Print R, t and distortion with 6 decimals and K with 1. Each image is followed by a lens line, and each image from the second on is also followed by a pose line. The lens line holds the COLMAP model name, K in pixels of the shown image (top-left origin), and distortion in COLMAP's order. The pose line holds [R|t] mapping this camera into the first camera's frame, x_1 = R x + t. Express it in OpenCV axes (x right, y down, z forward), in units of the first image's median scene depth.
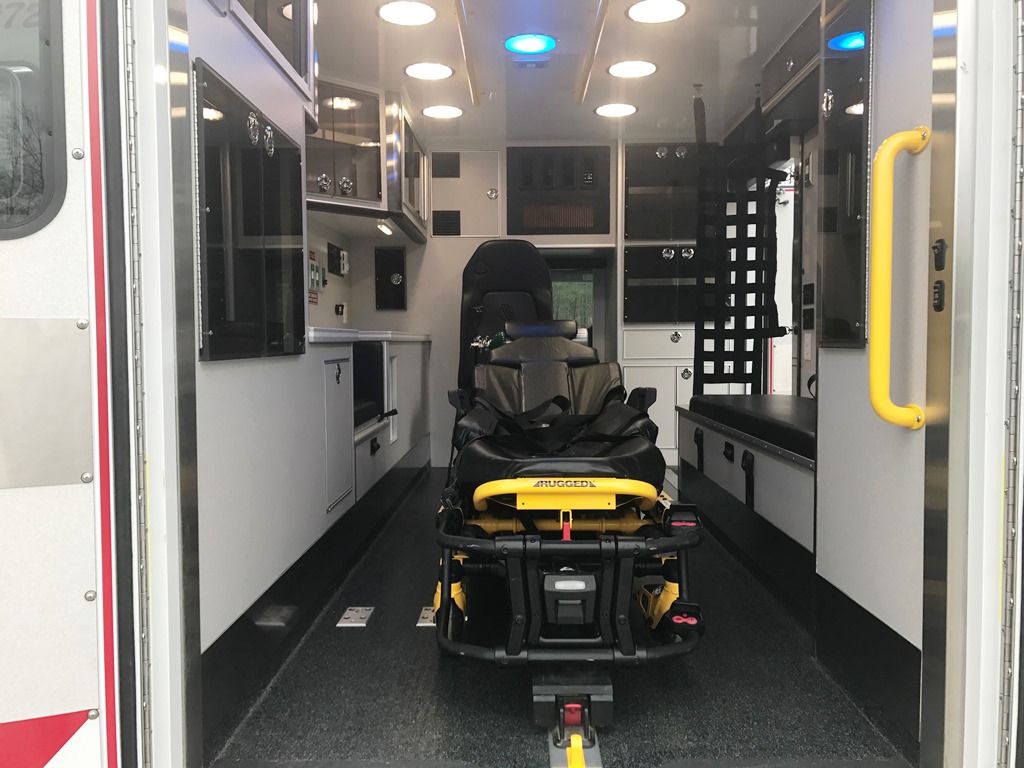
lens RADIAL K [[835.2, 0, 507.4], [0, 835.2, 384.5], [0, 0, 1]] dist [0.056035, -0.084671]
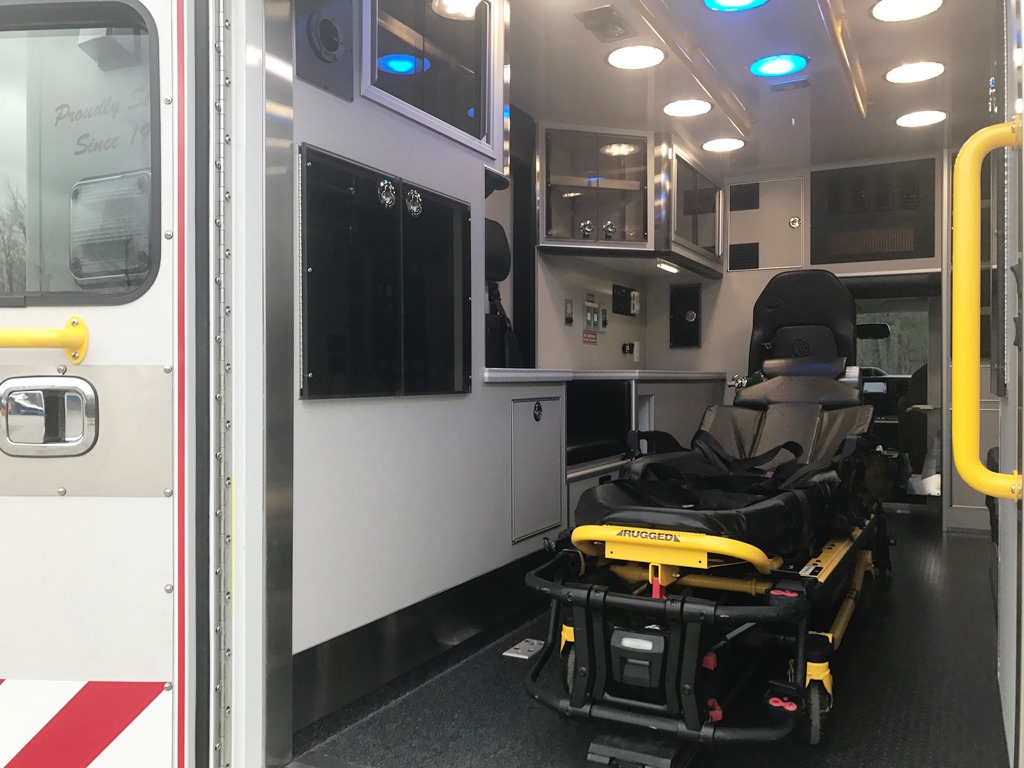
lens RADIAL K [[835.2, 0, 507.4], [0, 835.2, 384.5], [0, 0, 1]] dist [0.056035, -0.084671]
pose [[0.892342, 0.008795, -0.451274, 0.165765], [-0.028118, 0.998951, -0.036131, -0.005850], [0.450483, 0.044931, 0.891654, 0.036096]]
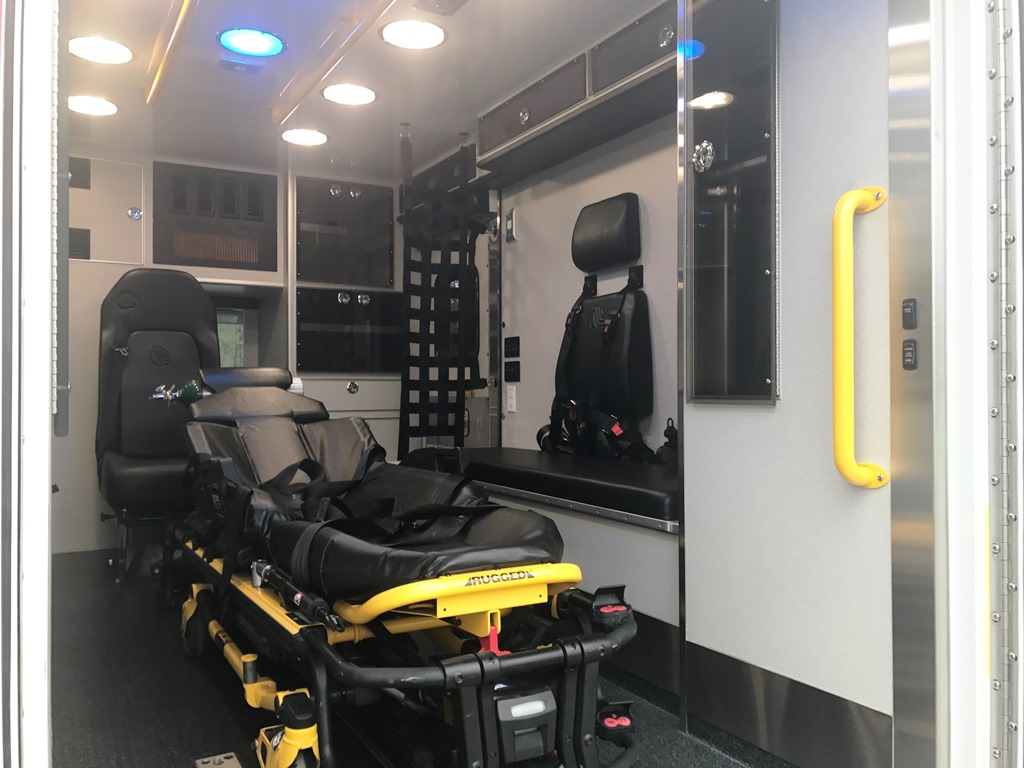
lens RADIAL K [[835.2, 0, 507.4], [0, 835.2, 384.5], [0, 0, 1]] dist [0.056035, -0.084671]
pose [[0.866999, 0.006514, 0.498267, -0.151878], [0.021915, 0.998449, -0.051185, -0.010923], [-0.497828, 0.055297, 0.865511, 0.140049]]
